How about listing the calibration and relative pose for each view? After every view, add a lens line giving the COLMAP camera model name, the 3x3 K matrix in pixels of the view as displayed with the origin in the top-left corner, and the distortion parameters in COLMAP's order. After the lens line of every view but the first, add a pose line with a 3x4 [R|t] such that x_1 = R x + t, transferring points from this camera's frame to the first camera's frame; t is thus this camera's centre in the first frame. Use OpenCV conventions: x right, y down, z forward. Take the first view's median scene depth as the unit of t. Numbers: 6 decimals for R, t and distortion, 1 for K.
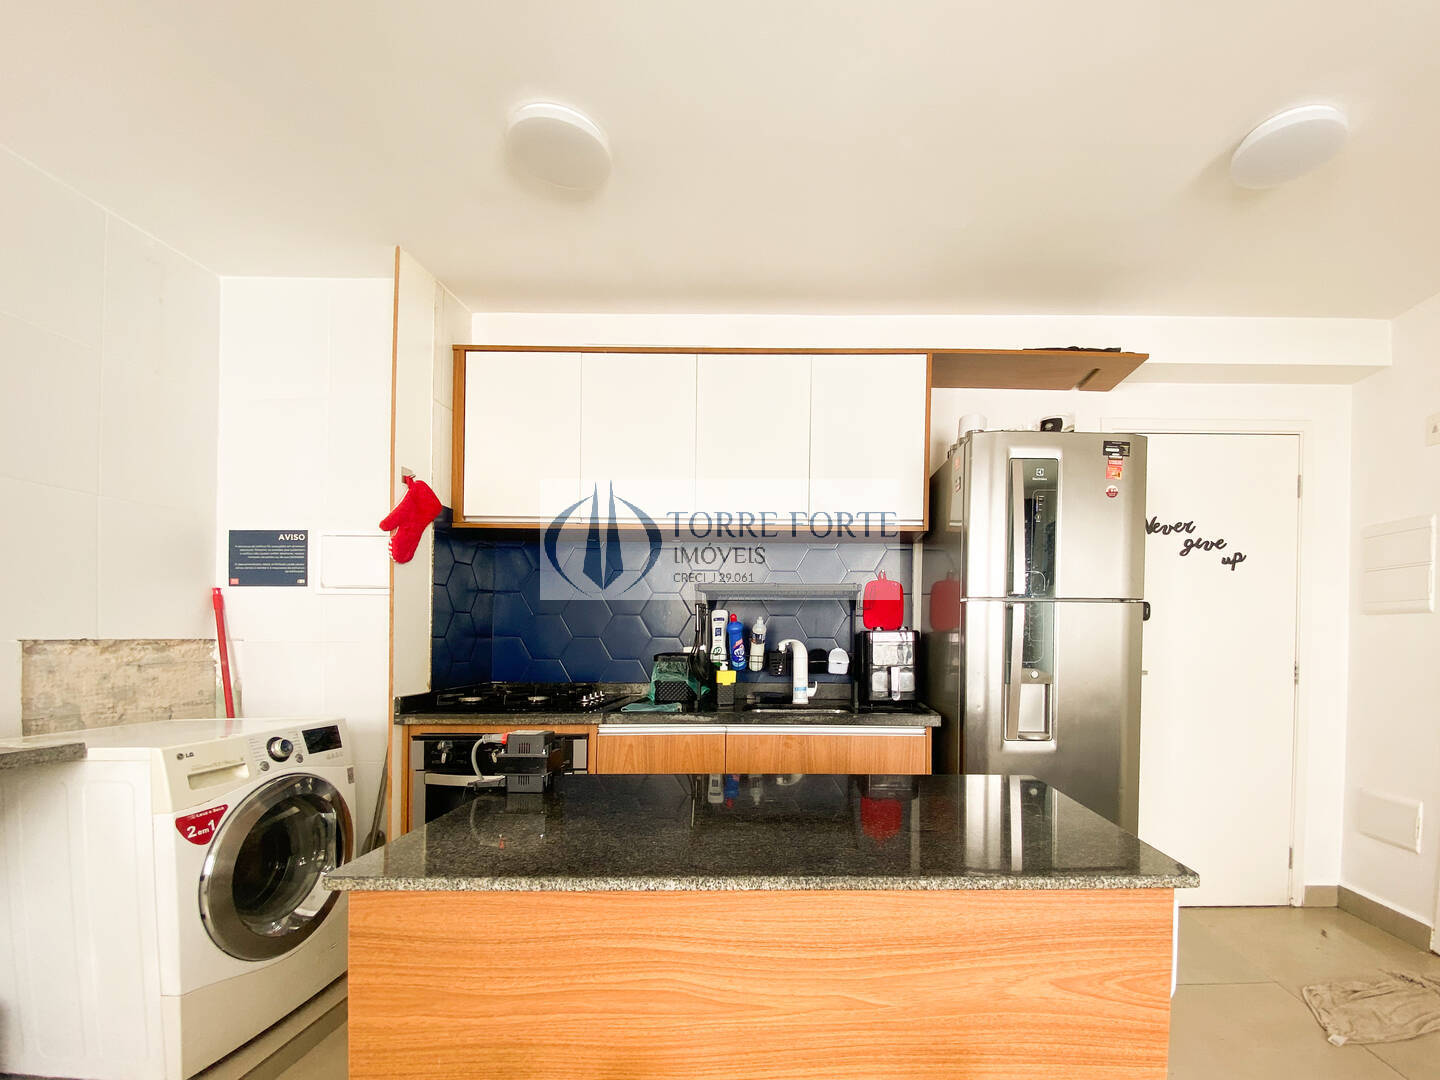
lens RADIAL K [[625.3, 0, 815.3], [0, 625.3, 636.9], [0, 0, 1]] dist [0.003054, -0.005945]
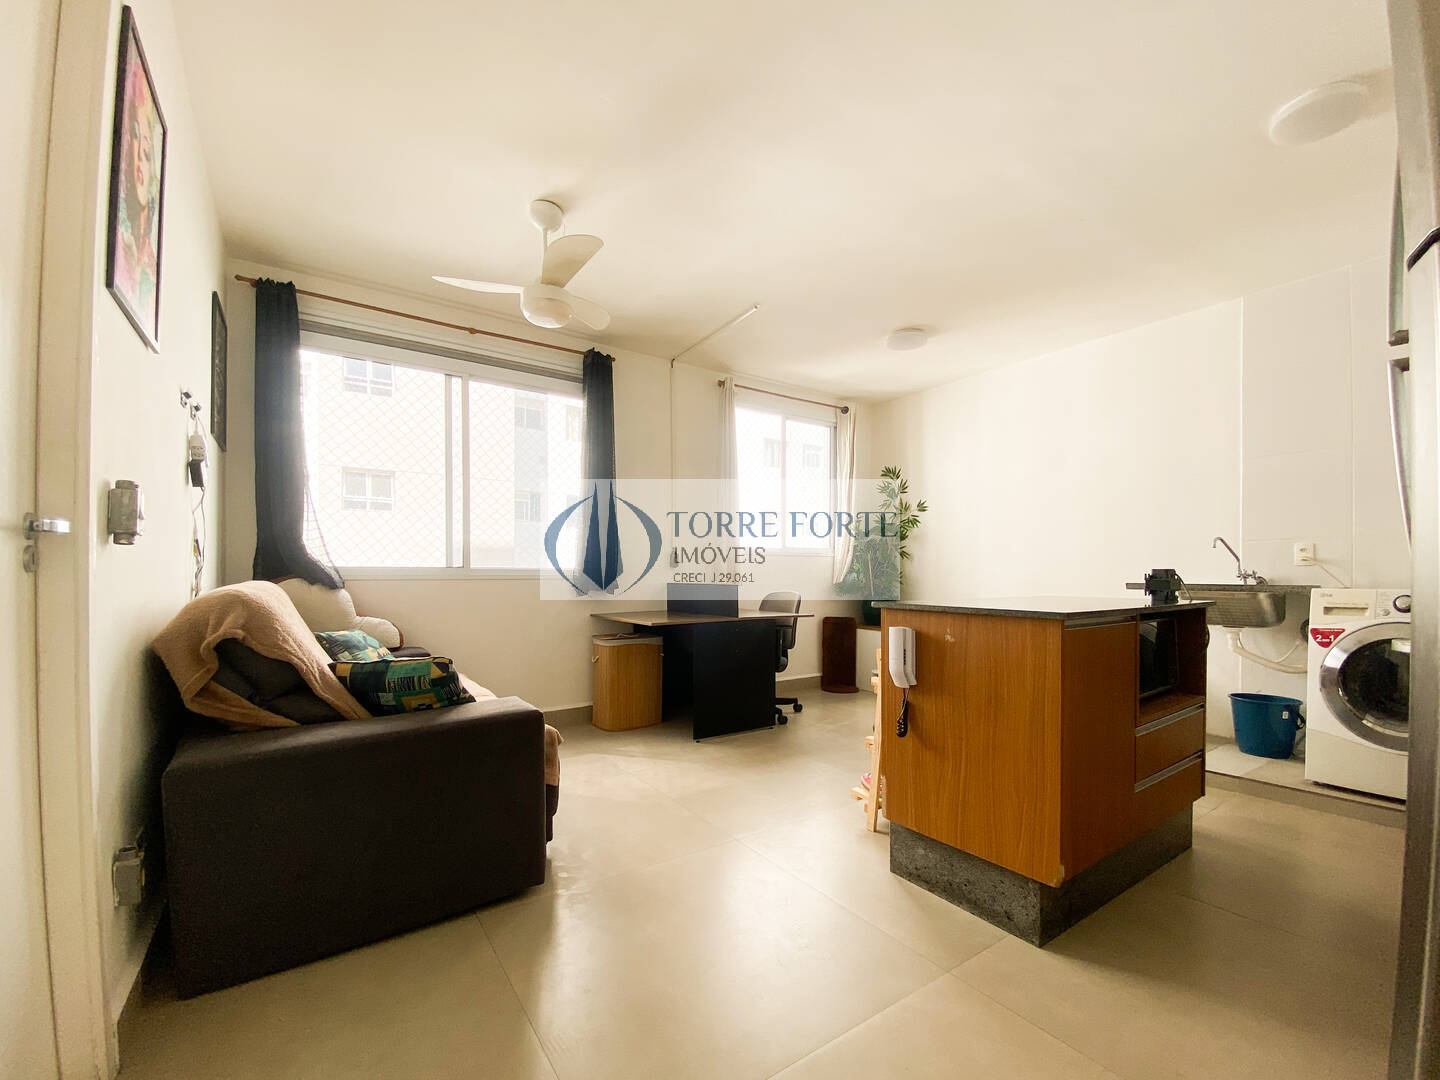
lens RADIAL K [[625.3, 0, 728.7], [0, 625.3, 565.5], [0, 0, 1]] dist [0.003054, -0.005945]
pose [[-0.814311, -0.018368, -0.580138, 0.881294], [-0.013226, 0.999827, -0.013092, 0.098328], [0.580278, -0.002988, -0.814413, 0.940989]]
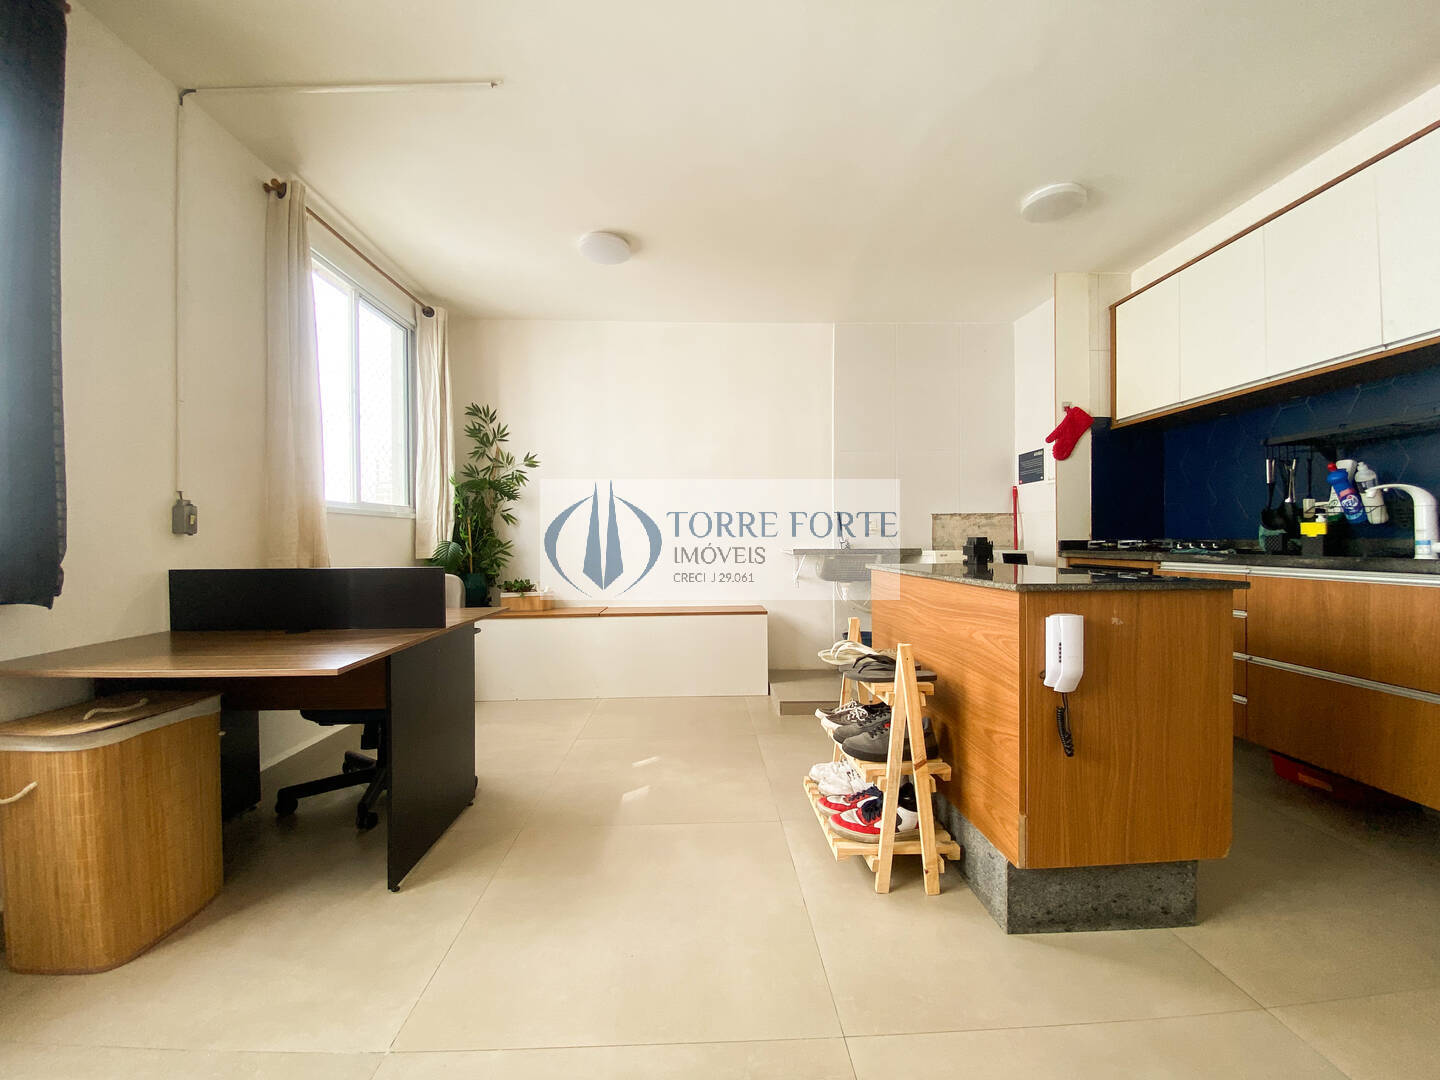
lens RADIAL K [[625.3, 0, 711.0], [0, 625.3, 532.2], [0, 0, 1]] dist [0.003054, -0.005945]
pose [[0.059051, -0.020474, -0.998045, 0.842043], [0.003937, 0.999787, -0.020277, 0.092523], [0.998247, -0.002732, 0.059119, -0.013485]]
